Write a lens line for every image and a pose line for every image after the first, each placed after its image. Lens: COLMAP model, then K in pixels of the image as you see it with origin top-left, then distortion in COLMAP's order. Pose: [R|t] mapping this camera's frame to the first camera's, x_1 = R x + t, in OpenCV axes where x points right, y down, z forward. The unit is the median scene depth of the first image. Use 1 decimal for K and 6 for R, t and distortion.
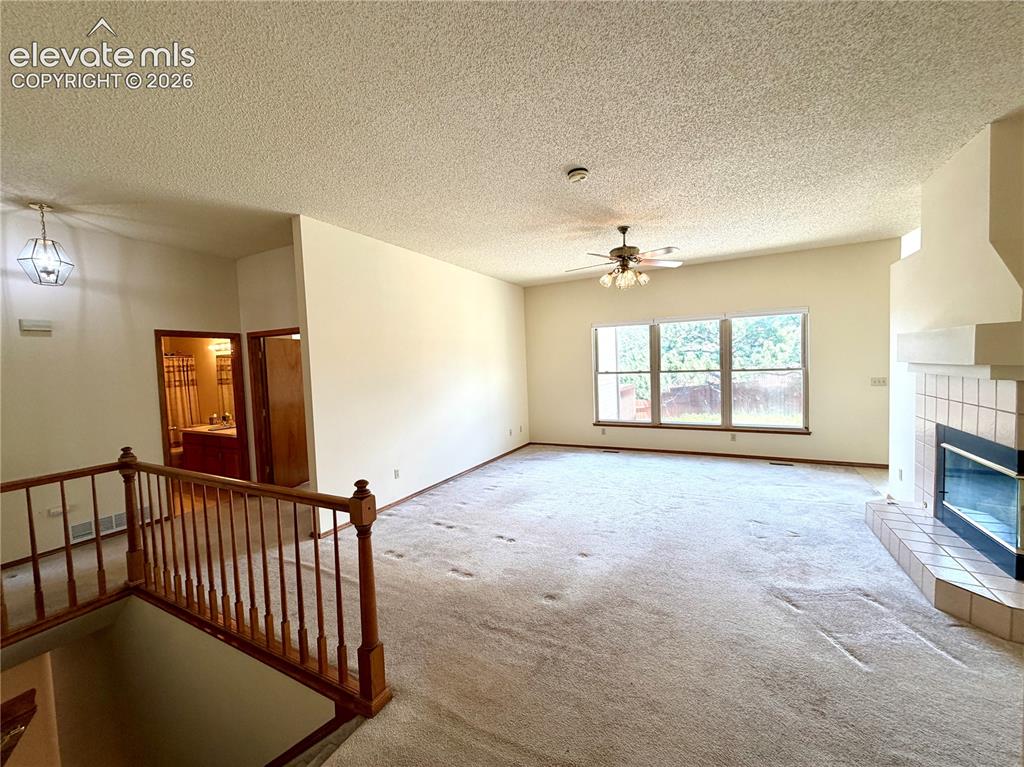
lens RADIAL K [[408.7, 0, 513.4], [0, 408.7, 385.6], [0, 0, 1]] dist [0.002472, 0.000283]
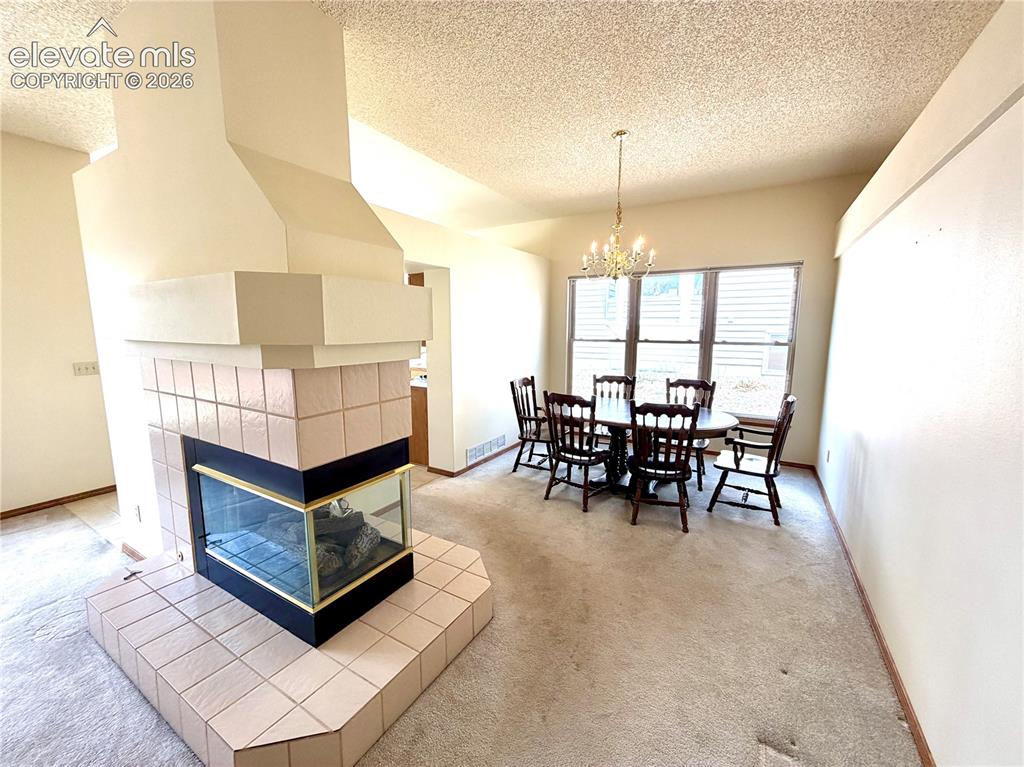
lens RADIAL K [[408.7, 0, 513.4], [0, 408.7, 385.6], [0, 0, 1]] dist [0.002472, 0.000283]
pose [[0.050773, -0.099007, 0.993791, 0.455410], [0.049937, 0.994081, 0.096485, -0.023853], [-0.997461, 0.044728, 0.055416, 0.470178]]
